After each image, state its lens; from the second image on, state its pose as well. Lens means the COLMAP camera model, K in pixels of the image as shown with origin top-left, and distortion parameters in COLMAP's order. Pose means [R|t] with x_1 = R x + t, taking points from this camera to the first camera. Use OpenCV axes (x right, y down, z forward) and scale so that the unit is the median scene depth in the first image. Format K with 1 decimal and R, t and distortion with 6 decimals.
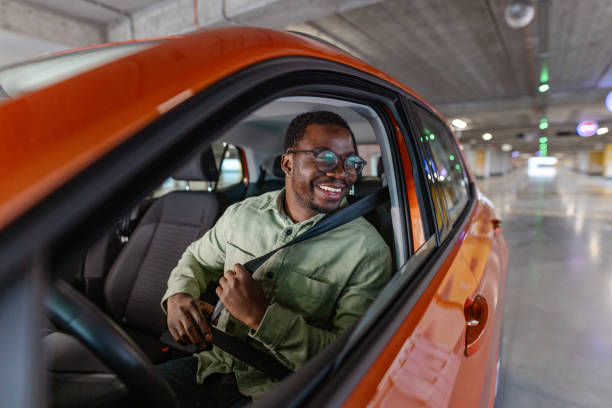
lens RADIAL K [[349.2, 0, 303.0], [0, 349.2, 200.8], [0, 0, 1]] dist [0.000399, 0.002944]
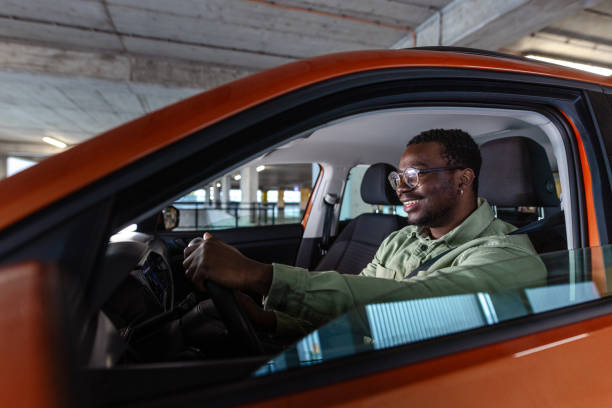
lens RADIAL K [[349.2, 0, 305.6], [0, 349.2, 203.8], [0, 0, 1]] dist [0.000399, 0.002944]
pose [[0.792624, 0.026478, -0.609135, 0.126087], [-0.082383, 0.994546, -0.063968, 0.023717], [0.604119, 0.100885, 0.790482, 0.012547]]
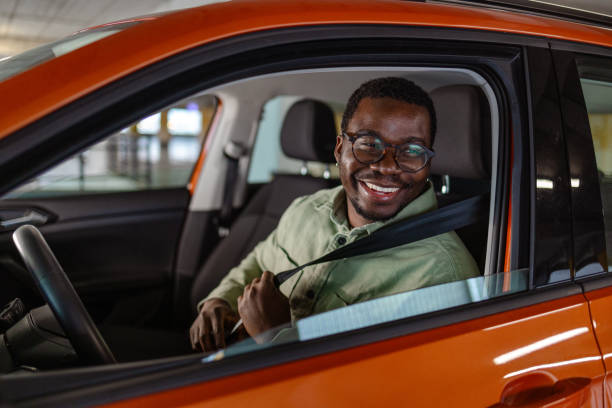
lens RADIAL K [[605.5, 0, 310.2], [0, 605.5, 224.6], [0, 0, 1]] dist [0.030410, 0.000000]
pose [[0.878834, 0.113251, -0.463492, 0.225270], [-0.090352, 0.993347, 0.071398, -0.014211], [0.468494, -0.020870, 0.883220, -0.073162]]
